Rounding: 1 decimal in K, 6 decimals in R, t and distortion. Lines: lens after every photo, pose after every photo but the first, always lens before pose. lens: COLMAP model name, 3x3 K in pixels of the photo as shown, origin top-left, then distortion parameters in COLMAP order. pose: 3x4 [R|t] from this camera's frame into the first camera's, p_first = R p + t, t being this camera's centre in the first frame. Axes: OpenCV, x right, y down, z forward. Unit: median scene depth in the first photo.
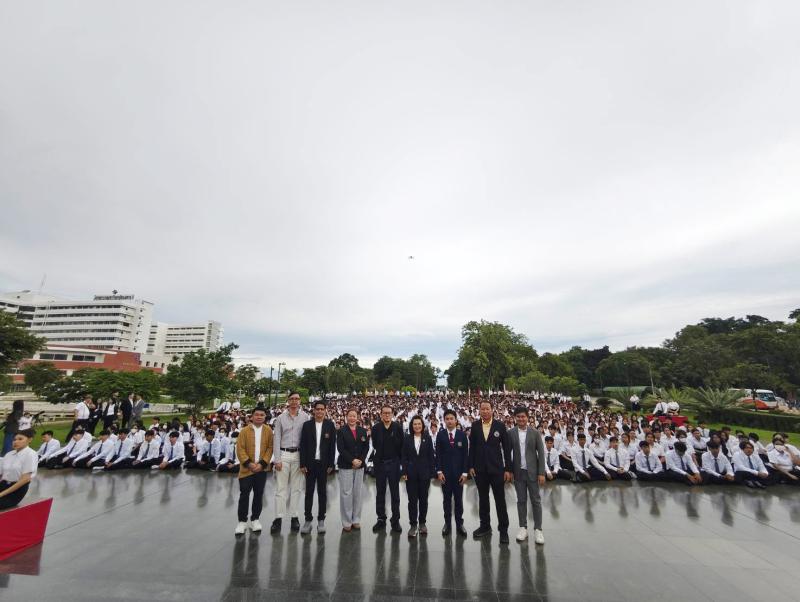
lens RADIAL K [[352.5, 0, 403.5], [0, 352.5, 299.7], [0, 0, 1]] dist [-0.034515, 0.000485]
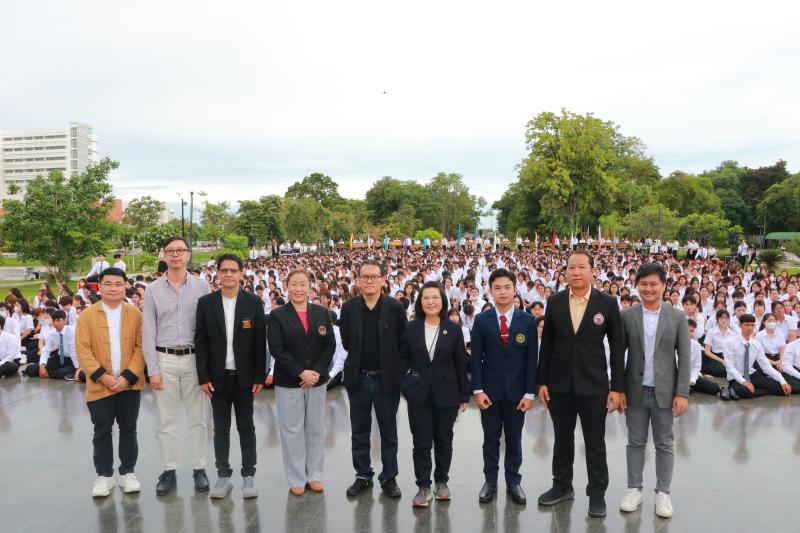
lens RADIAL K [[640.0, 0, 402.8], [0, 640.0, 274.9], [0, 0, 1]] dist [-0.165524, 0.119682]
pose [[0.999613, -0.006161, -0.027144, 0.013874], [0.014154, 0.952213, 0.305106, 0.036192], [0.023967, -0.305372, 0.951931, 0.116463]]
